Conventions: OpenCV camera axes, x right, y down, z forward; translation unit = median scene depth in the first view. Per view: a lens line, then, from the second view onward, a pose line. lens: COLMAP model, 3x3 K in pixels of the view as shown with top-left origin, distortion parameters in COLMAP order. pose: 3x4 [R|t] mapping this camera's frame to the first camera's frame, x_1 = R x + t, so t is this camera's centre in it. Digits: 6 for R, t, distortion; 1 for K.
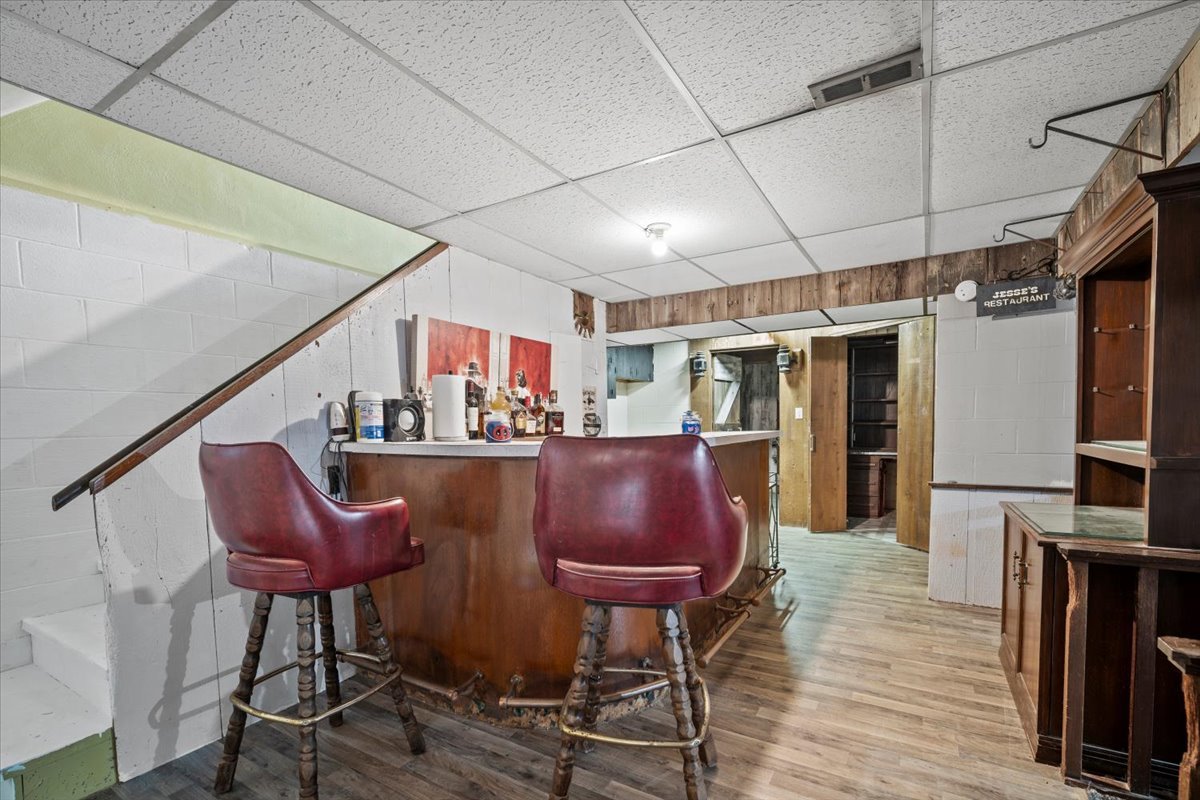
lens RADIAL K [[533.0, 0, 596.8], [0, 533.0, 453.2], [0, 0, 1]] dist [0.000169, 0.000120]
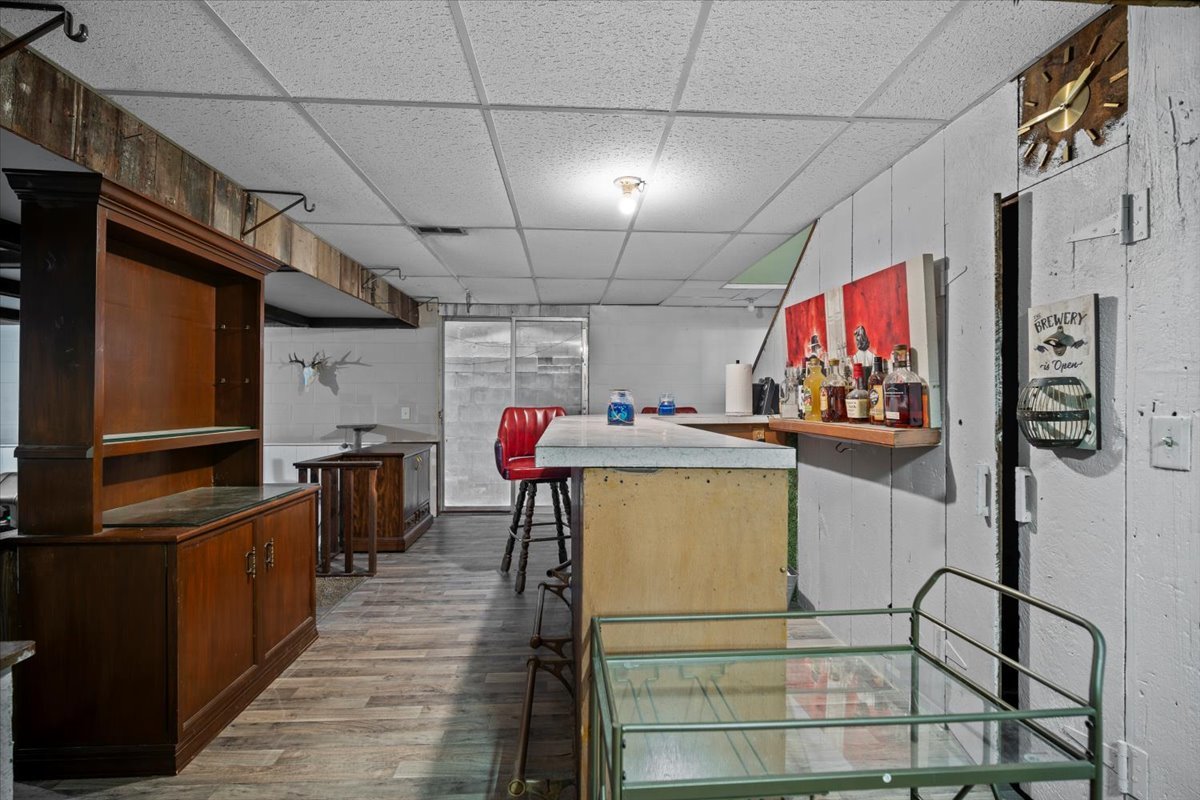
lens RADIAL K [[522.6, 0, 600.0], [0, 522.6, 400.0], [0, 0, 1]] dist [-0.002371, 0.000235]
pose [[-0.819731, 0.017575, -0.572478, 0.626446], [-0.017326, 0.998311, 0.055457, -0.109852], [0.572486, 0.055378, -0.818042, 1.627289]]
